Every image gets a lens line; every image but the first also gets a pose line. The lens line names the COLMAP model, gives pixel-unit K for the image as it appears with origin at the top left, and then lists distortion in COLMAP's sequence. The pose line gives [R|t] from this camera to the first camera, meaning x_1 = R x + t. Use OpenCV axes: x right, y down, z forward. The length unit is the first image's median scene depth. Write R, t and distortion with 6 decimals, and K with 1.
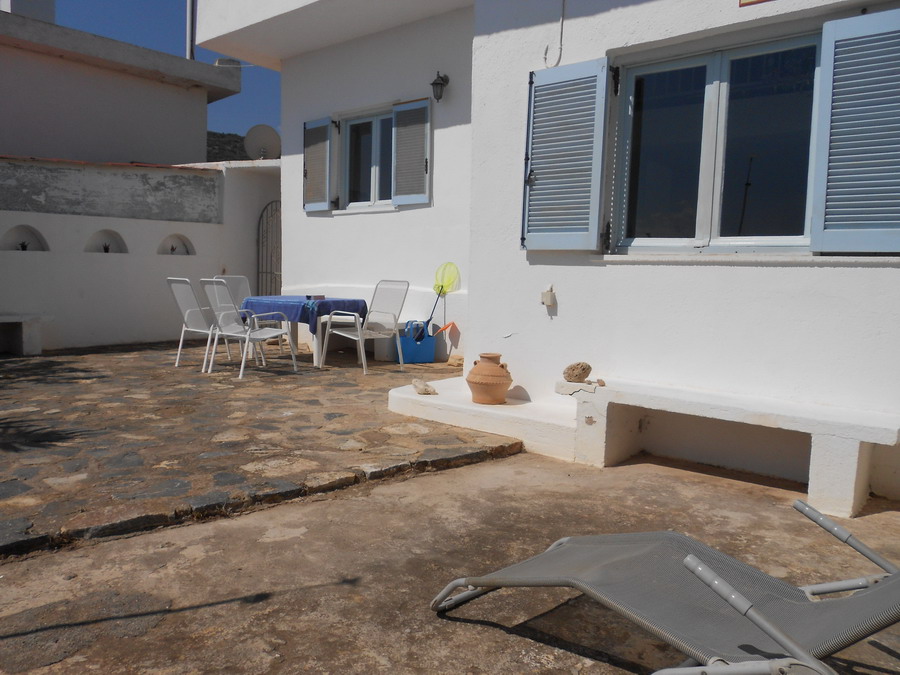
lens RADIAL K [[699.0, 0, 447.7], [0, 699.0, 334.9], [0, 0, 1]] dist [-0.025662, 0.005490]
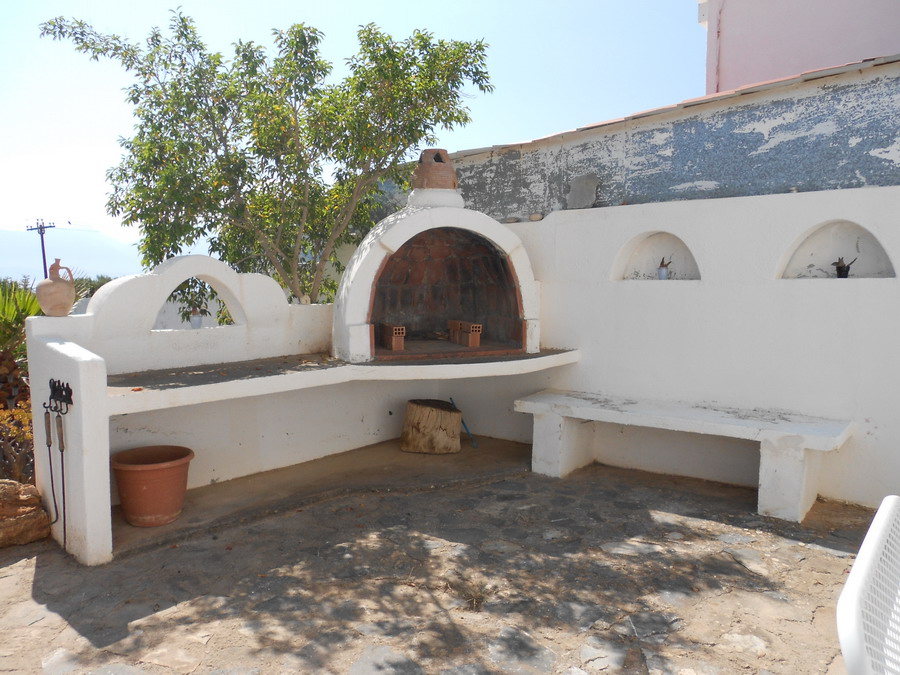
lens RADIAL K [[699.0, 0, 450.3], [0, 699.0, 339.6], [0, 0, 1]] dist [-0.025662, 0.005490]
pose [[0.026472, 0.057095, -0.998018, -0.173137], [-0.091810, 0.994287, 0.054446, -0.083904], [0.995425, 0.090186, 0.031563, 0.742961]]
